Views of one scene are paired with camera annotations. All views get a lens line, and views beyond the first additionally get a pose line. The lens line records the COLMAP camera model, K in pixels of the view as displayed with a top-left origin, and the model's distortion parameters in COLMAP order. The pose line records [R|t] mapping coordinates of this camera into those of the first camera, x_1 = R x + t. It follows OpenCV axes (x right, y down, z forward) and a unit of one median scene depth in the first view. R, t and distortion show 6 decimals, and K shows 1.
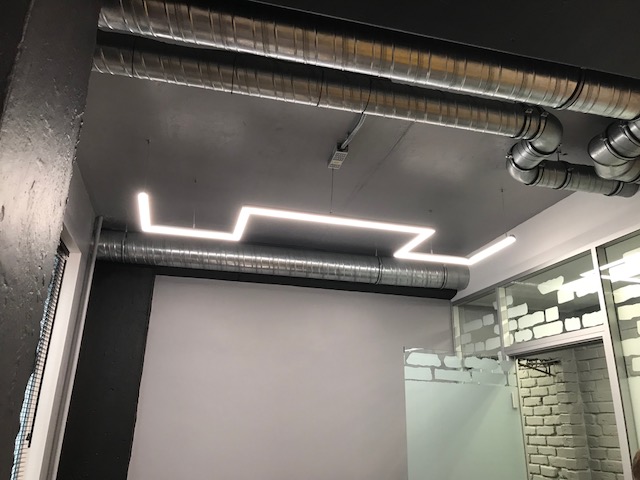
lens RADIAL K [[521.6, 0, 318.4], [0, 521.6, 229.4], [0, 0, 1]] dist [0.010088, -0.009920]
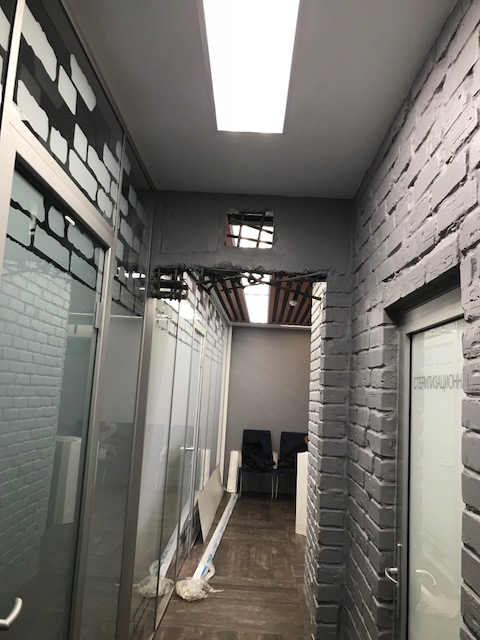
lens RADIAL K [[521.6, 0, 240.0], [0, 521.6, 320.0], [0, 0, 1]] dist [0.010088, -0.009920]
pose [[0.962792, -0.004632, -0.270202, 0.531270], [0.062113, 0.976878, 0.204576, 0.172050], [0.263007, -0.213747, 0.940818, 0.379603]]
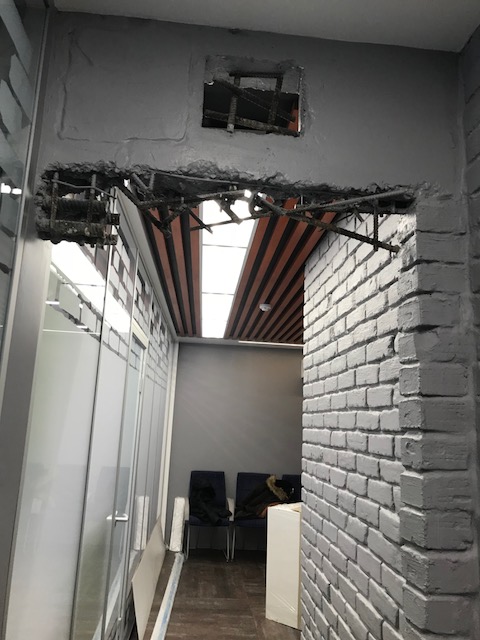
lens RADIAL K [[521.6, 0, 240.0], [0, 521.6, 320.0], [0, 0, 1]] dist [0.010088, -0.009920]
pose [[0.987898, -0.005660, -0.155005, 0.411531], [0.030965, 0.986413, 0.161337, 0.270272], [0.151986, -0.164184, 0.974651, 0.681293]]
